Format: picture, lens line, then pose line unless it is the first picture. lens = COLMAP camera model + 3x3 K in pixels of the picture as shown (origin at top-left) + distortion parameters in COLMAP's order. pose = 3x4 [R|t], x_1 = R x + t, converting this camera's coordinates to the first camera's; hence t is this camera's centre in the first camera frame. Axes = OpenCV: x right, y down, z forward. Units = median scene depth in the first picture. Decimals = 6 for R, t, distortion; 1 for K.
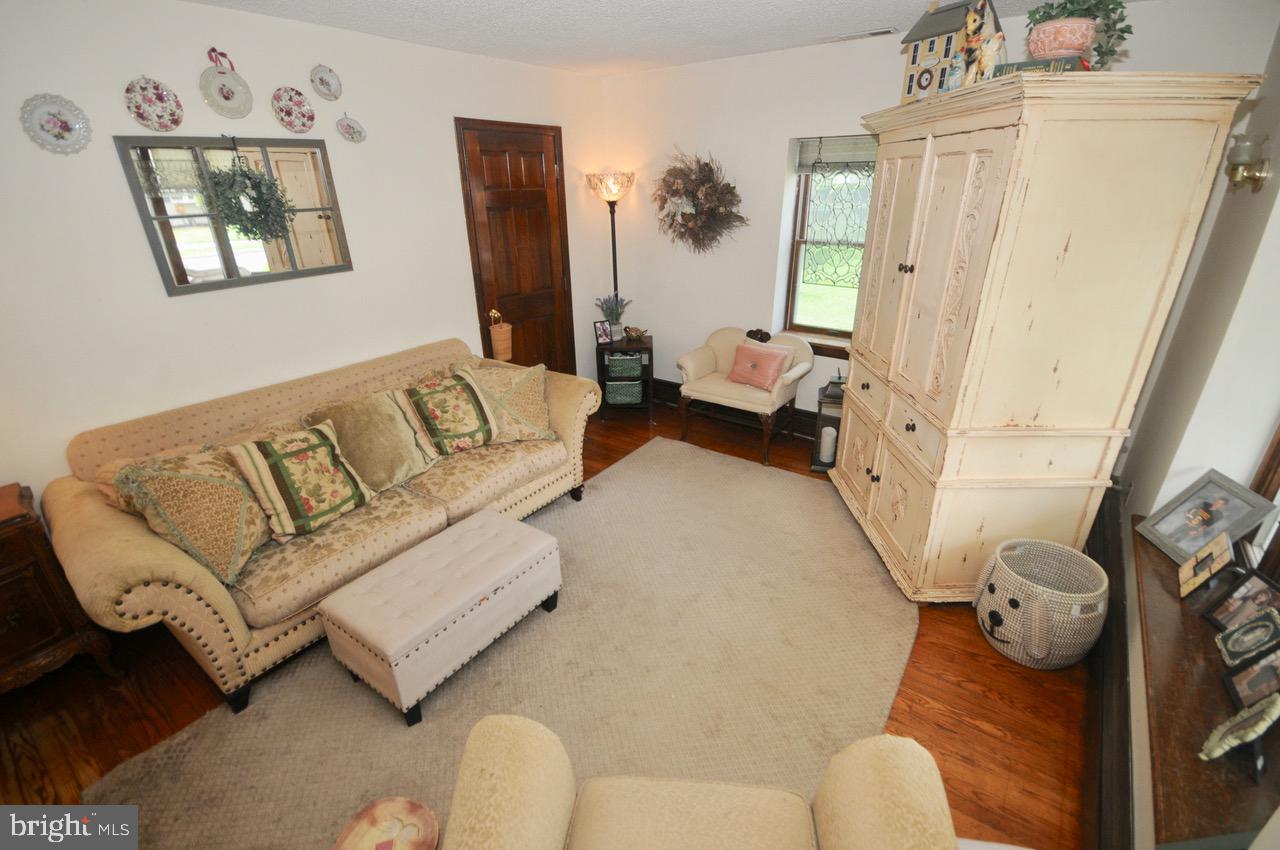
lens RADIAL K [[571.1, 0, 648.8], [0, 571.1, 438.1], [0, 0, 1]] dist [0.018350, -0.016679]
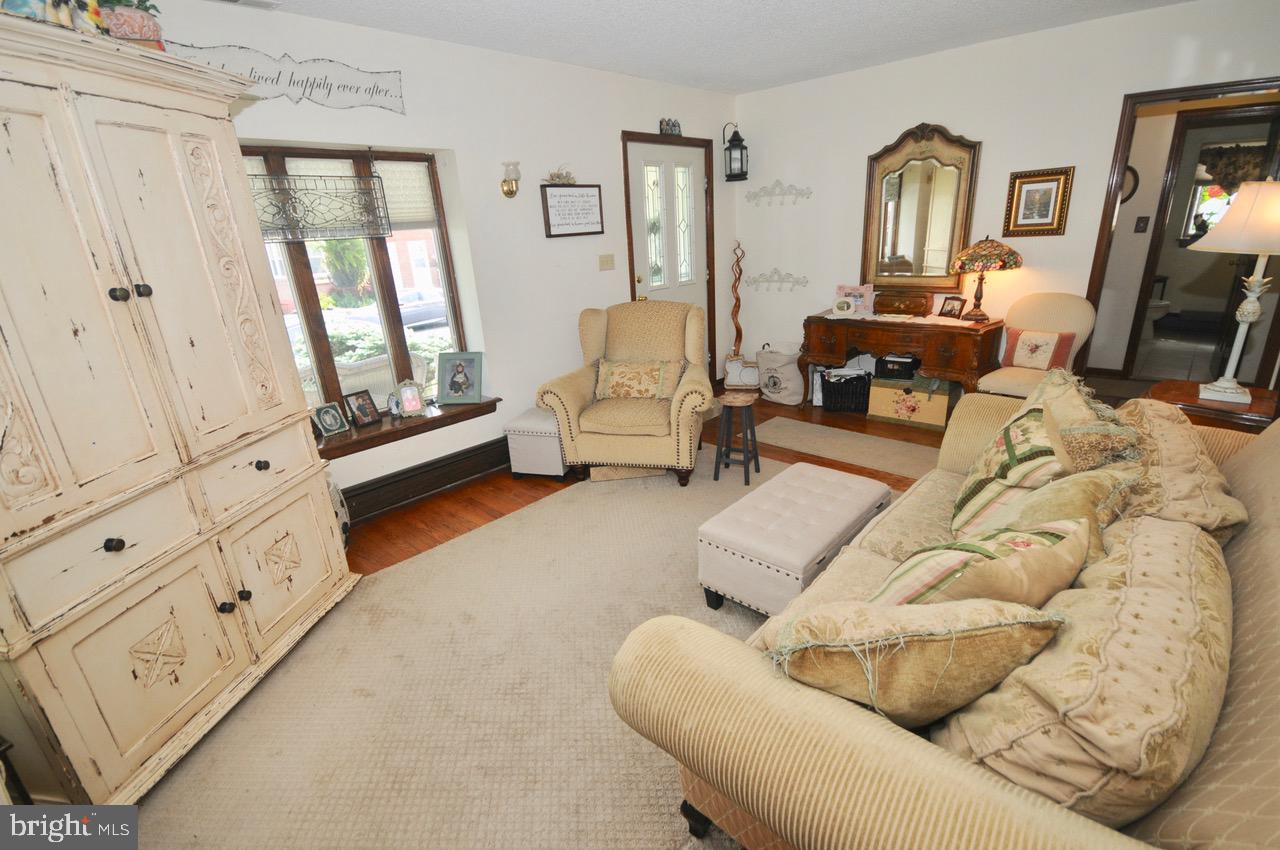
lens RADIAL K [[574.5, 0, 648.7], [0, 574.5, 440.9], [0, 0, 1]] dist [0.008339, -0.009853]
pose [[-0.989182, 0.016170, 0.145800, -0.211535], [0.114710, 0.704779, 0.700092, -0.557880], [-0.091437, 0.709243, -0.699009, 1.502034]]
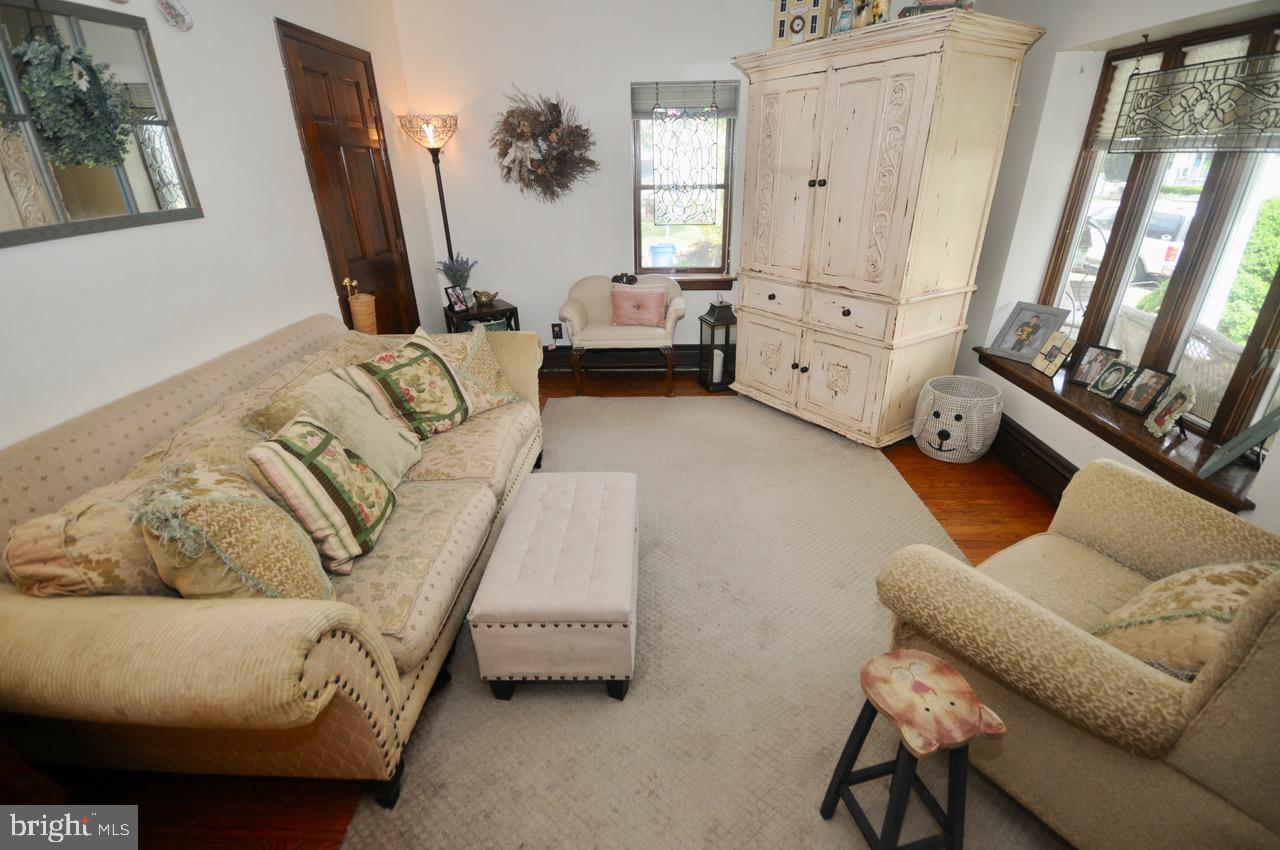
lens RADIAL K [[574.5, 0, 648.7], [0, 574.5, 440.9], [0, 0, 1]] dist [0.008339, -0.009853]
pose [[0.827742, -0.241501, 0.506479, -0.588459], [0.236520, 0.968700, 0.075353, 0.053974], [-0.508824, 0.057419, 0.858953, 0.169846]]
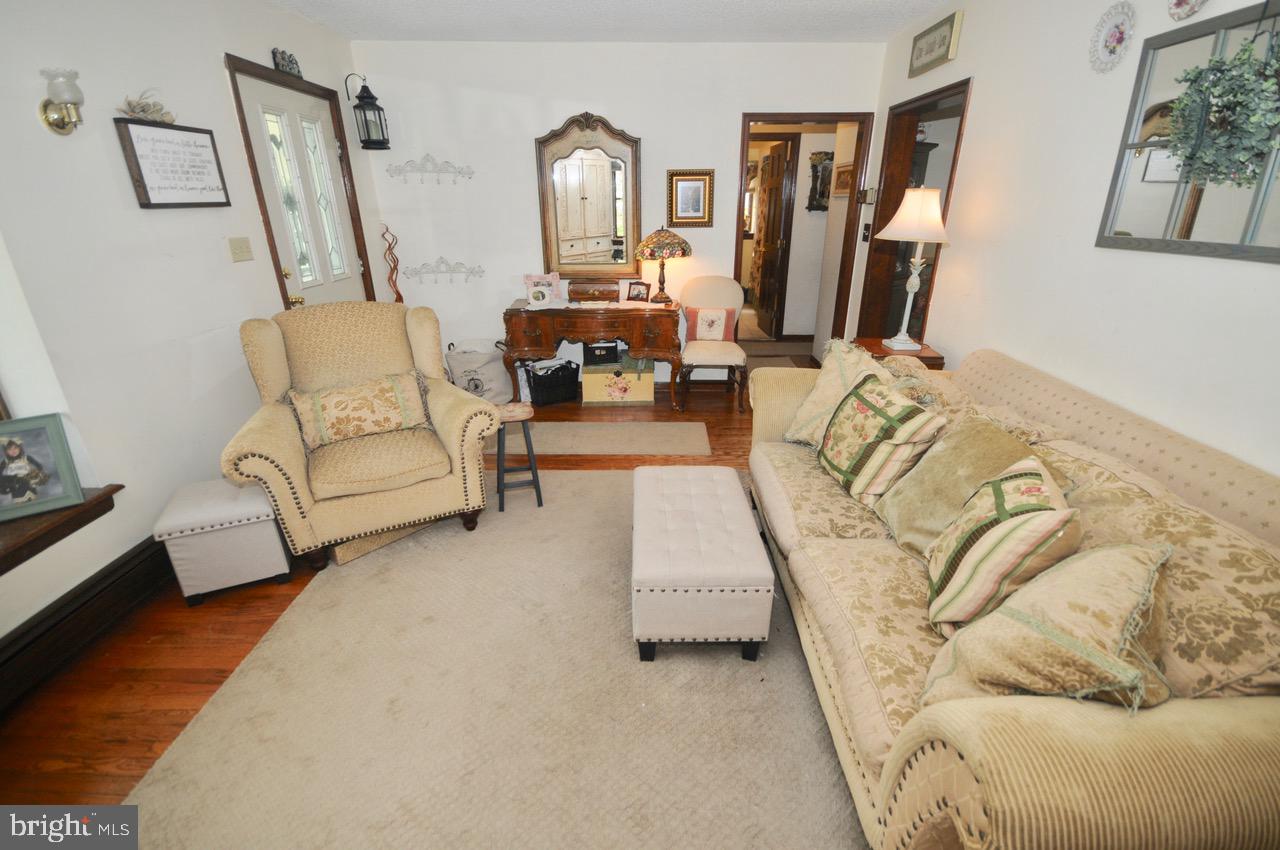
lens RADIAL K [[557.0, 0, 644.6], [0, 557.0, 441.7], [0, 0, 1]] dist [0.001822, -0.009944]
pose [[-0.816603, 0.239325, -0.525246, 0.159917], [-0.230183, 0.699471, 0.676577, -0.427124], [0.529316, 0.673398, -0.516101, 1.221918]]
